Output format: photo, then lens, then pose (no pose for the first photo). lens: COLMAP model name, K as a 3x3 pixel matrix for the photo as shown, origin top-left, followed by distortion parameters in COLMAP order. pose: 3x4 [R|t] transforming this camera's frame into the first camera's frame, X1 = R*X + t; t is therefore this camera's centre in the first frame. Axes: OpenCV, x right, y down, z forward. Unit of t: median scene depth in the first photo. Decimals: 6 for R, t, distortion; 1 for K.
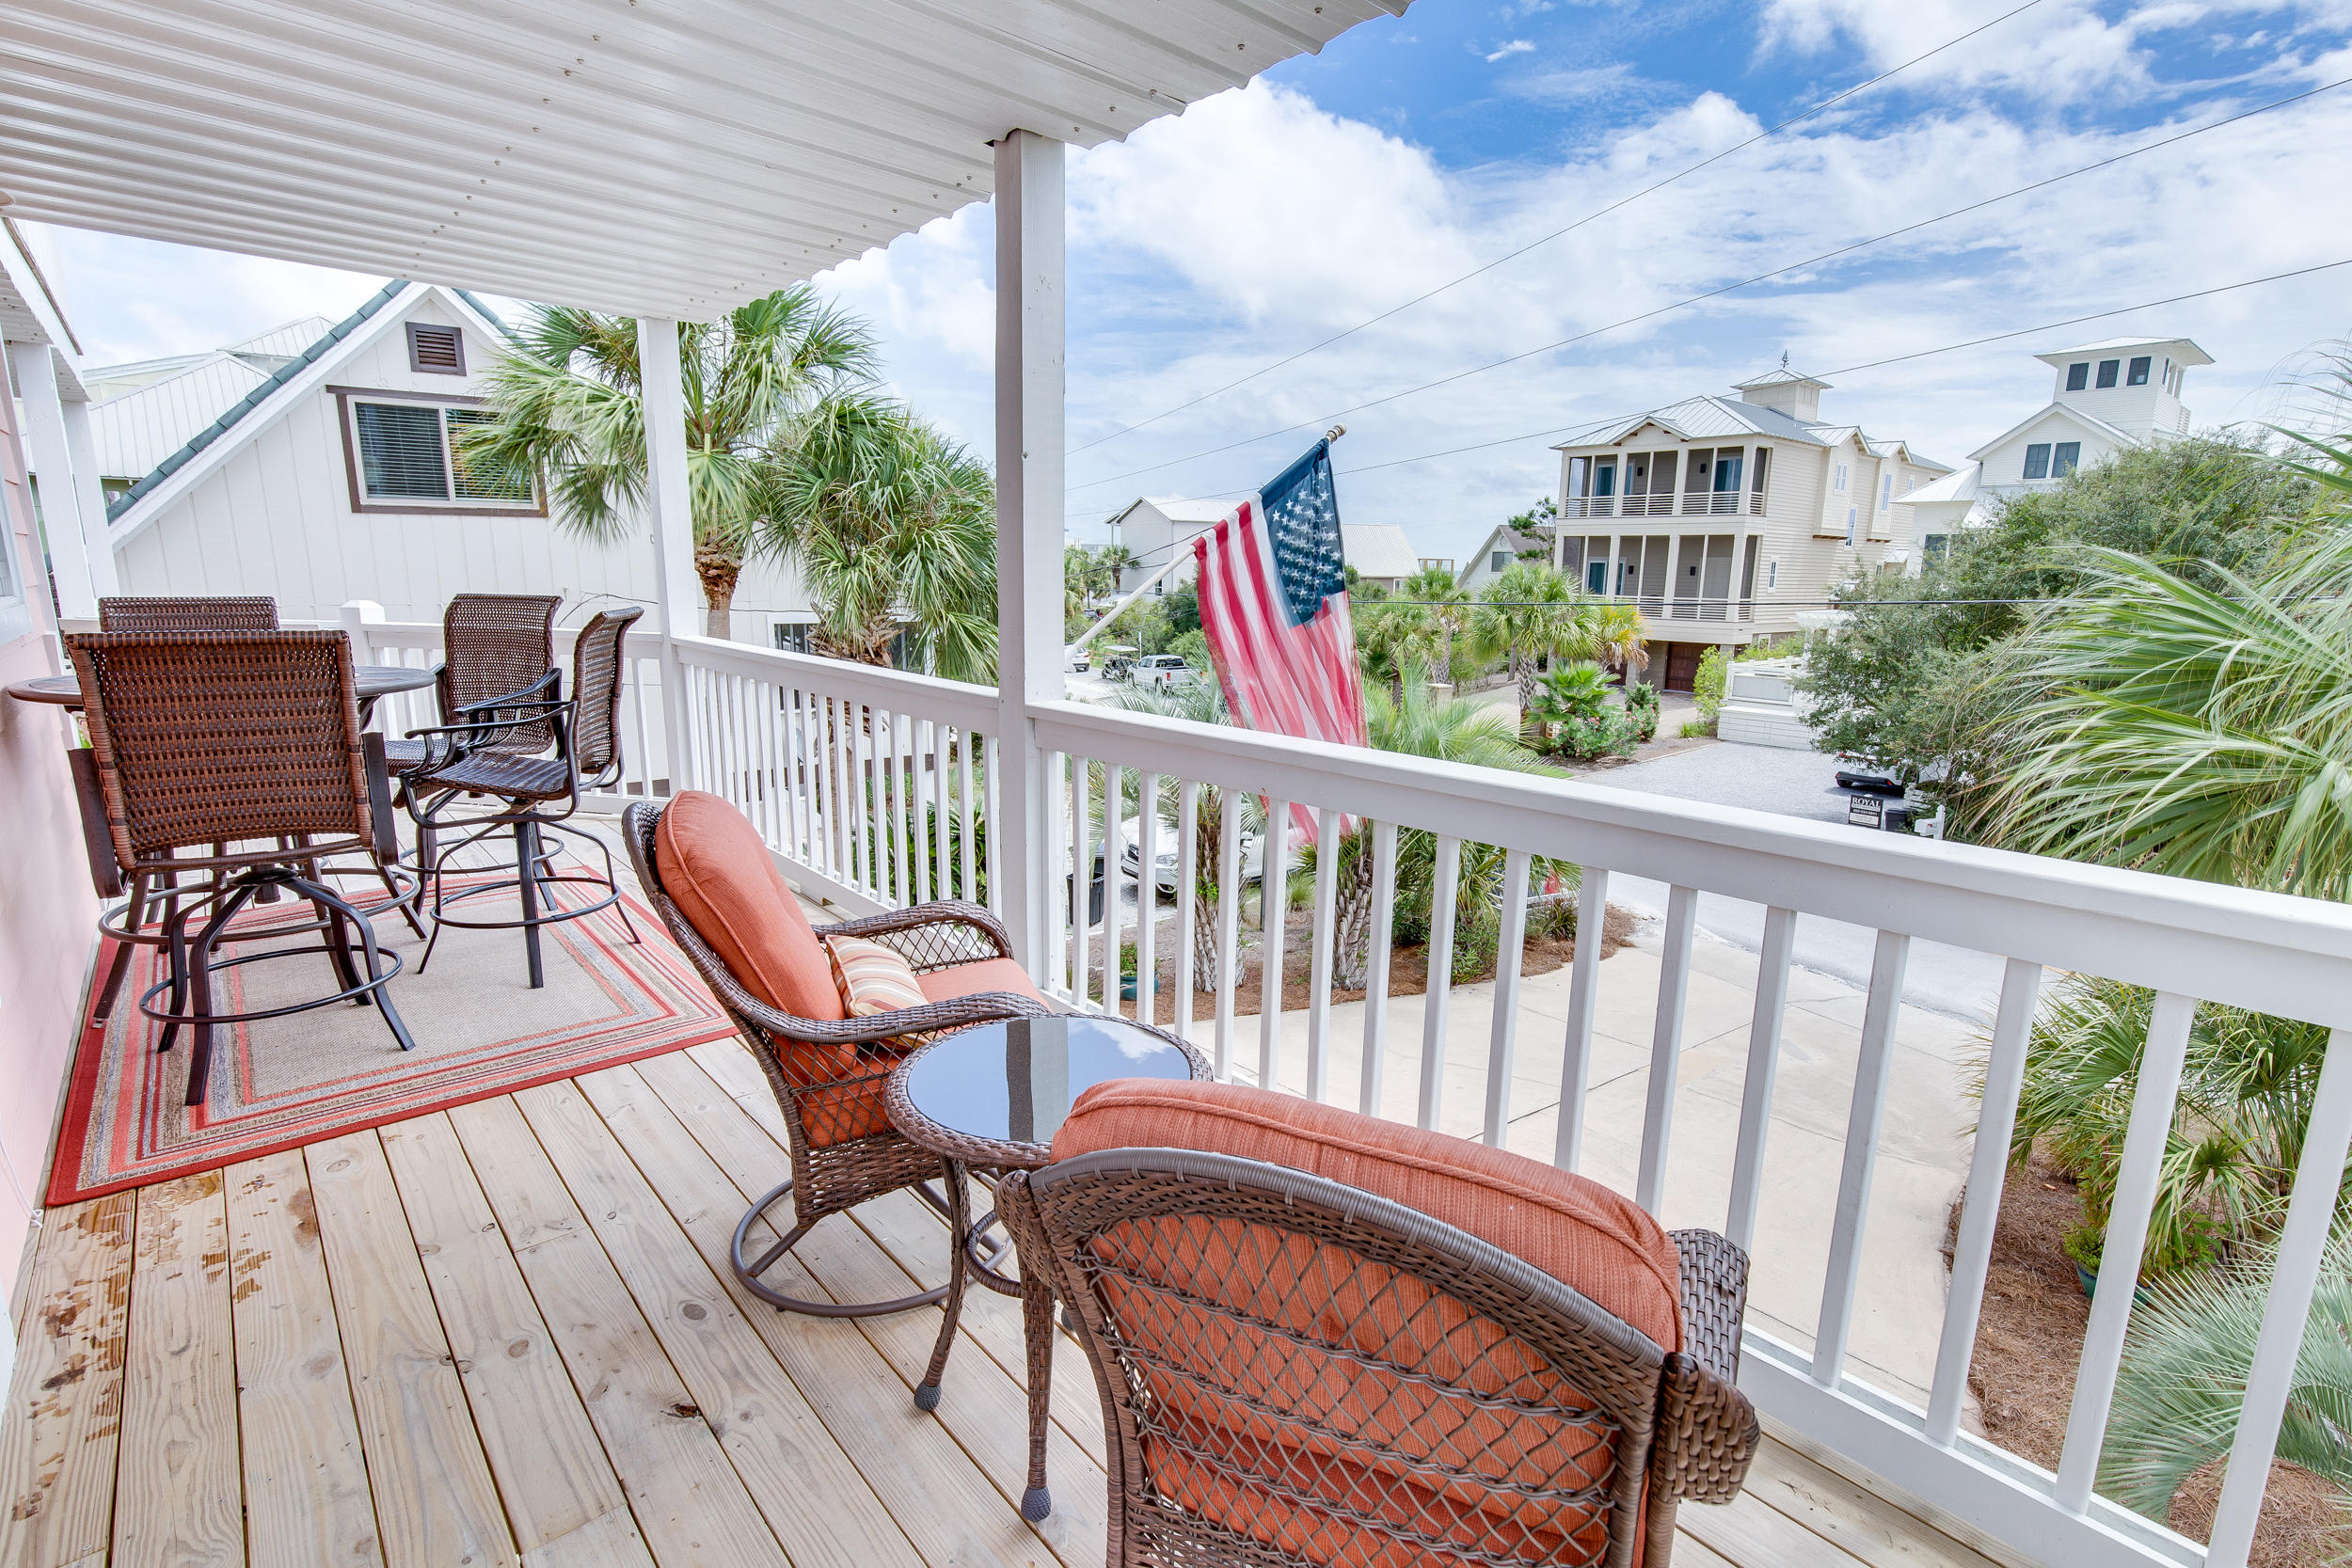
lens RADIAL K [[1101.5, 0, 1164.9], [0, 1101.5, 804.0], [0, 0, 1]] dist [0.001254, -0.000332]
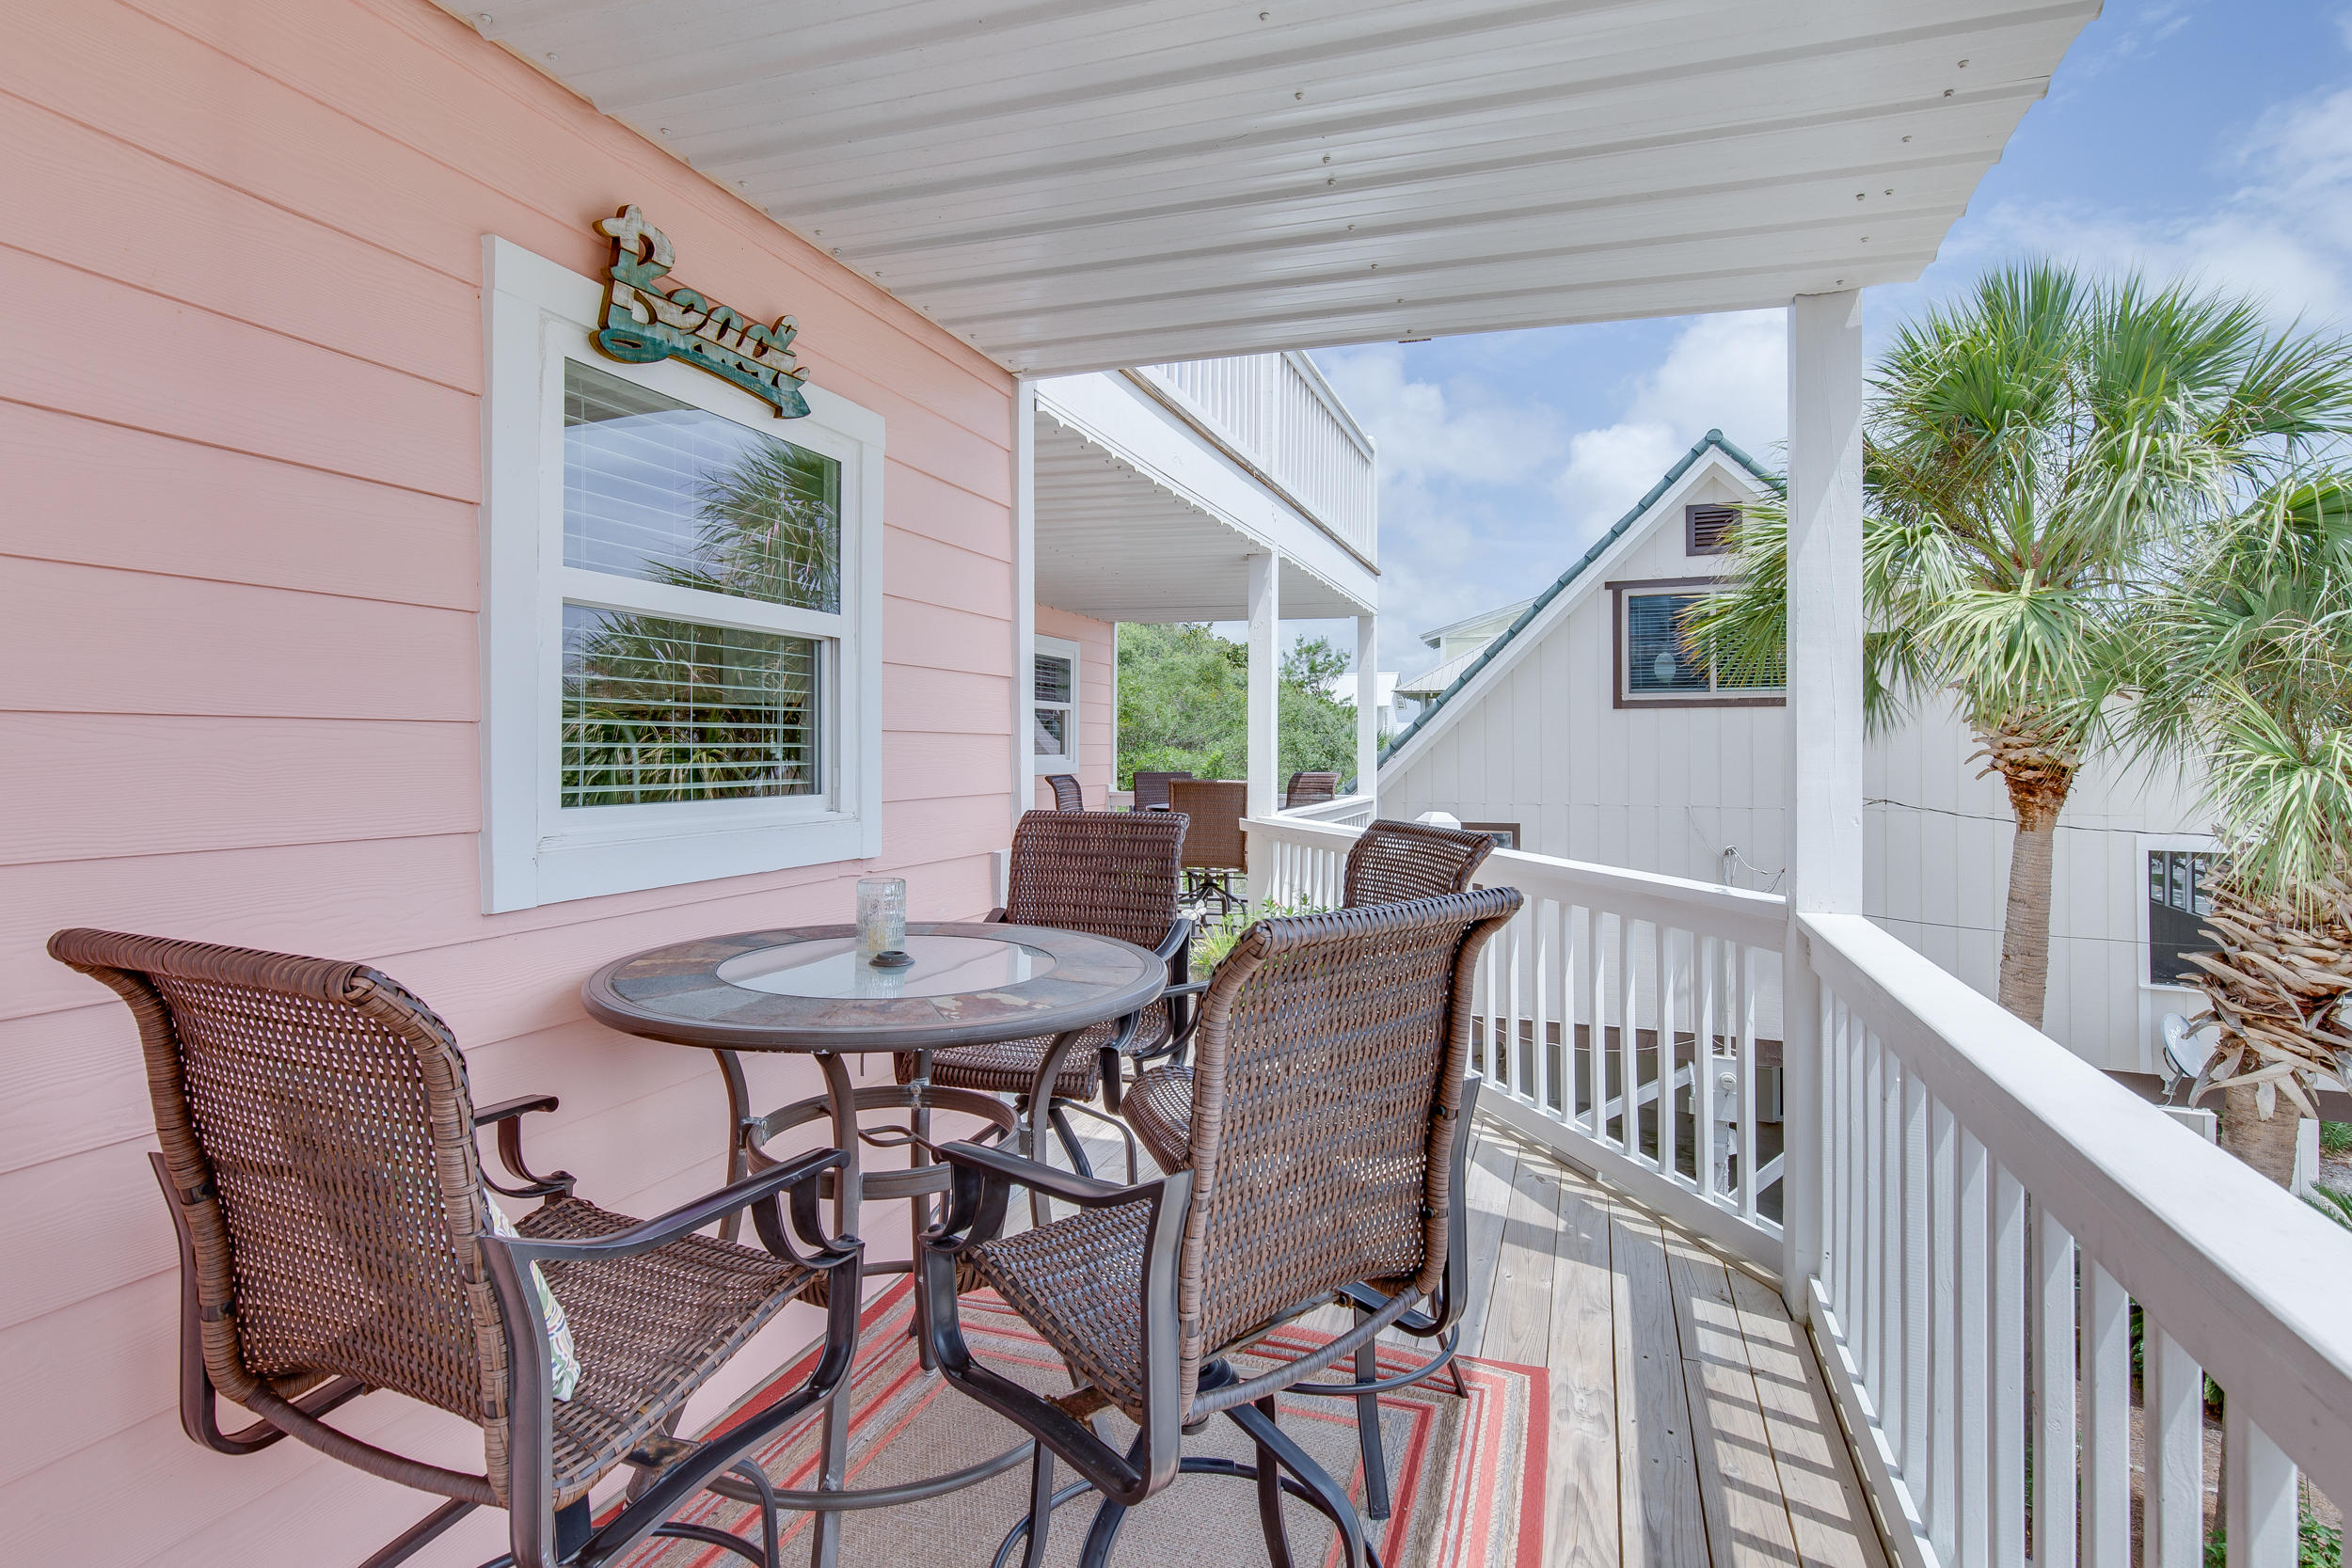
lens RADIAL K [[1142.5, 0, 1235.3], [0, 1142.5, 759.7], [0, 0, 1]] dist [-0.000579, -0.000174]
pose [[0.517252, -0.004033, -0.855824, -0.072027], [-0.177356, 0.977776, -0.111801, -0.059445], [0.837255, 0.209615, 0.505041, 0.260284]]
